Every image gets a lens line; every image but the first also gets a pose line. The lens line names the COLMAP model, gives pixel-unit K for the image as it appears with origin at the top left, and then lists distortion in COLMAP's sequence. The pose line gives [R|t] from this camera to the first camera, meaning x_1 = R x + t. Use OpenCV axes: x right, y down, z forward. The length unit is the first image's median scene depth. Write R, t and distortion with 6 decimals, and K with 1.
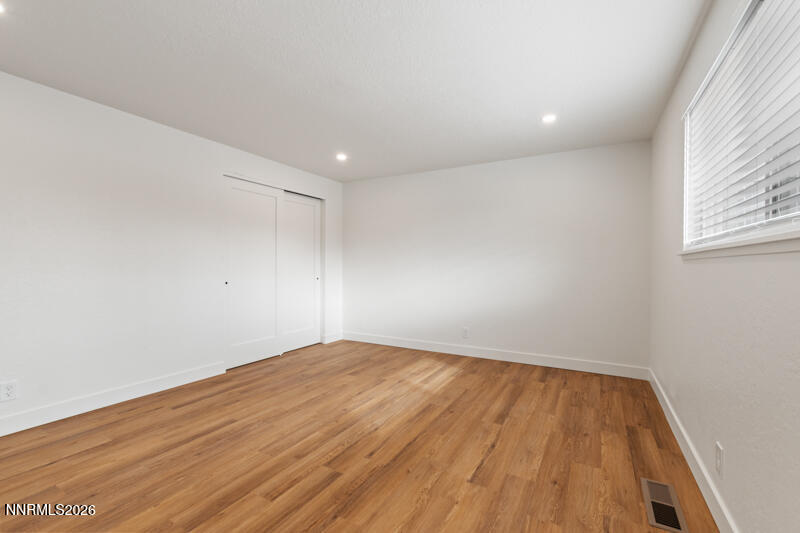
lens RADIAL K [[347.4, 0, 404.4], [0, 347.4, 267.5], [0, 0, 1]] dist [-0.000254, -0.000567]
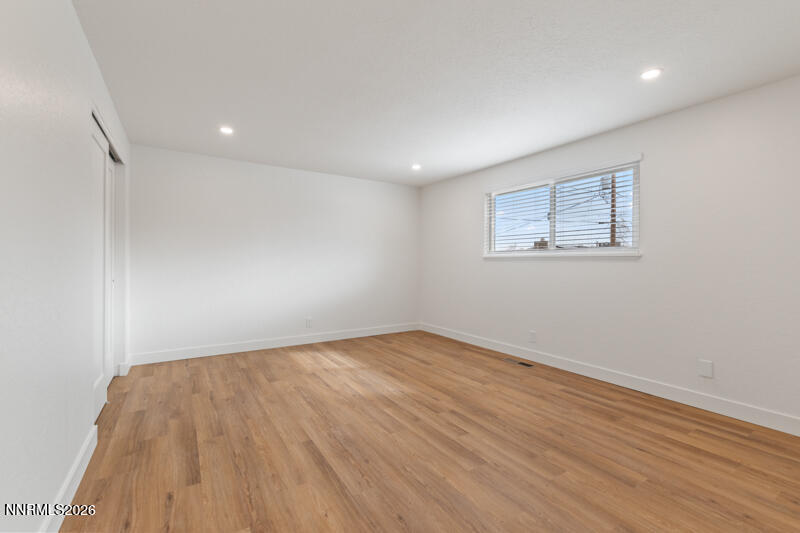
lens RADIAL K [[347.4, 0, 404.4], [0, 347.4, 267.5], [0, 0, 1]] dist [-0.000254, -0.000567]
pose [[0.469979, -0.014671, 0.882555, -1.065124], [0.000415, 0.999865, 0.016400, -0.006936], [-0.882677, -0.007341, 0.469922, 0.360309]]
